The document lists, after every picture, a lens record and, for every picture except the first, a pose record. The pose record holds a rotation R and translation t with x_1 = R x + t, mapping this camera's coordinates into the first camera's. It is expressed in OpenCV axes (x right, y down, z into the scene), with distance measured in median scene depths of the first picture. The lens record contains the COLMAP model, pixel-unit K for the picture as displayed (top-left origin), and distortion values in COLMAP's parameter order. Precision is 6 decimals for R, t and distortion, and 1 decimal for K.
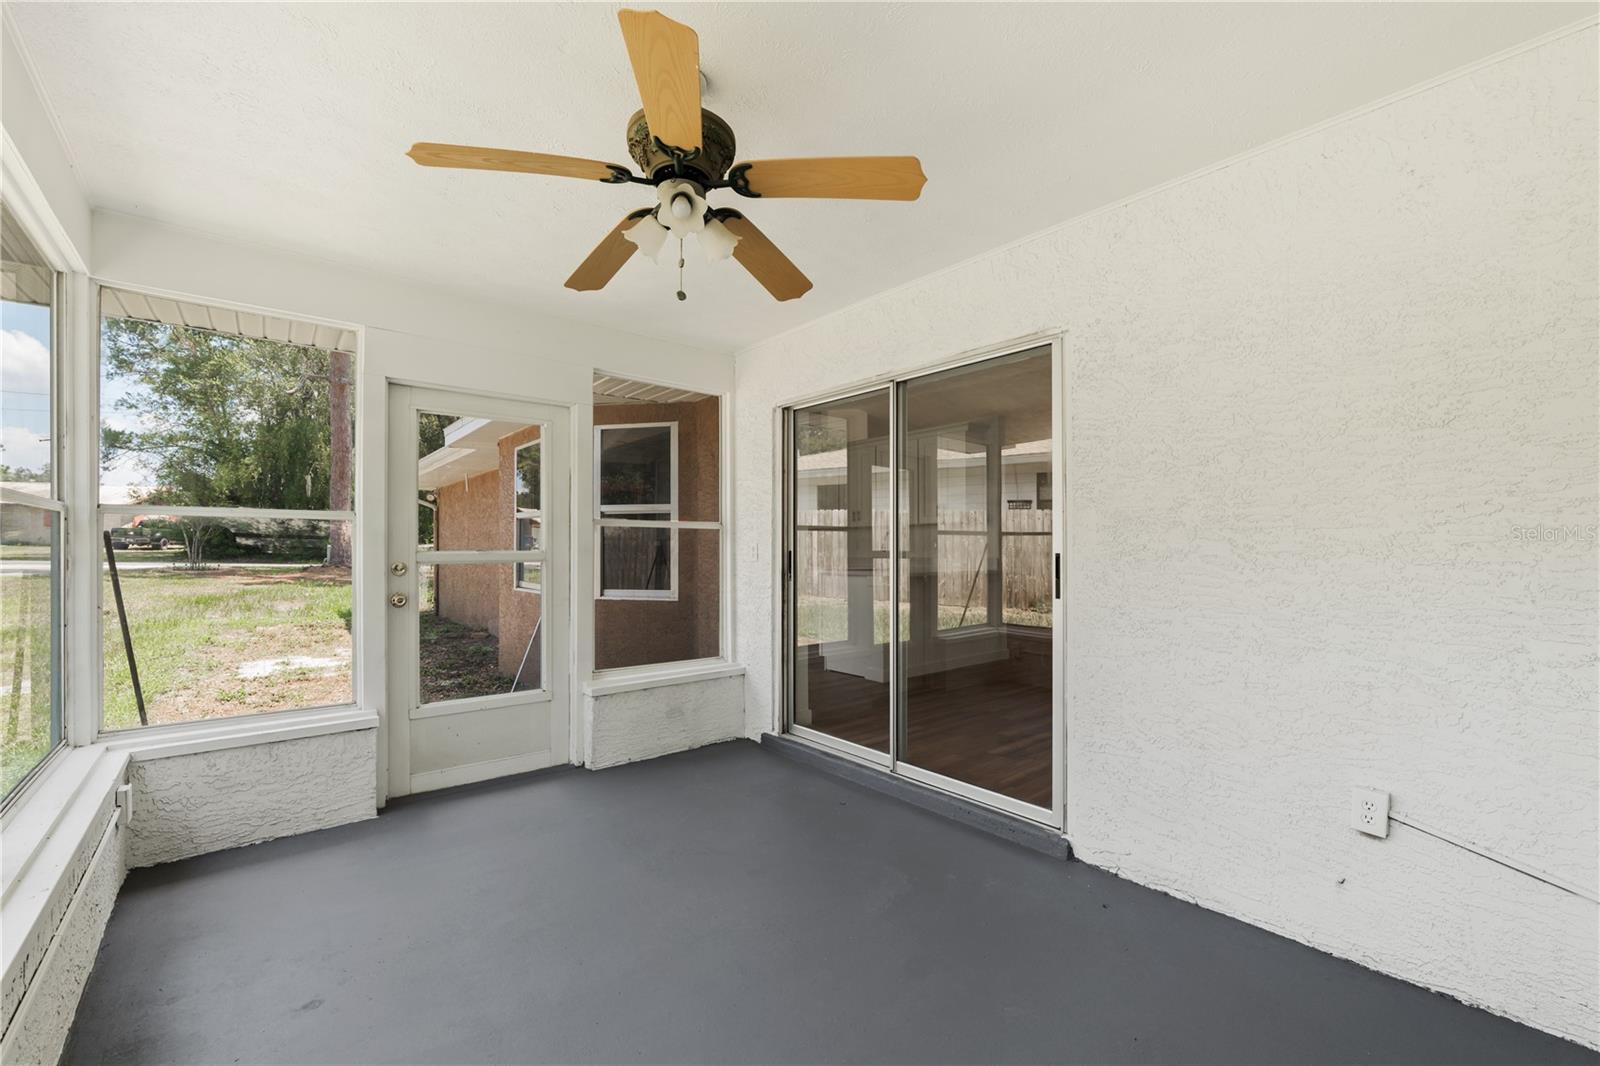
lens RADIAL K [[676.1, 0, 800.0], [0, 676.1, 533.0], [0, 0, 1]] dist [-0.001351, -0.000047]
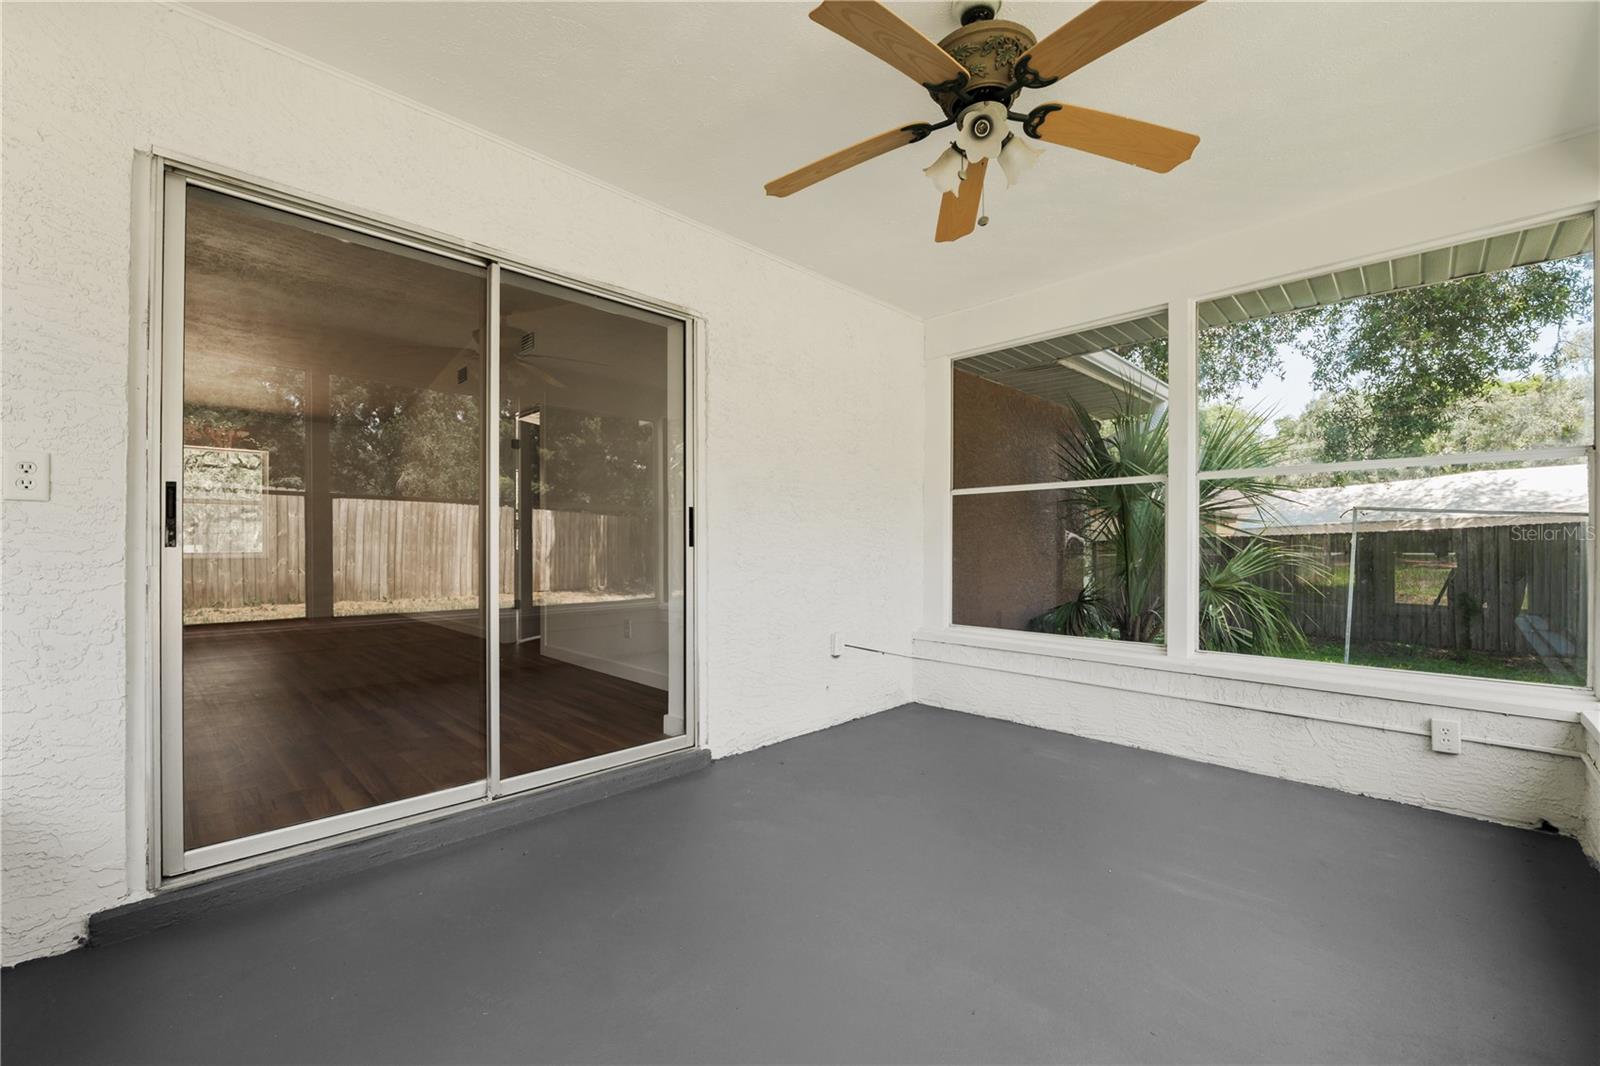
lens RADIAL K [[676.1, 0, 800.0], [0, 676.1, 533.0], [0, 0, 1]] dist [-0.001351, -0.000047]
pose [[-0.102314, 0.013105, 0.994666, -0.632812], [-0.023100, 0.999612, -0.015546, 0.071468], [-0.994484, -0.024567, -0.101971, 0.761640]]
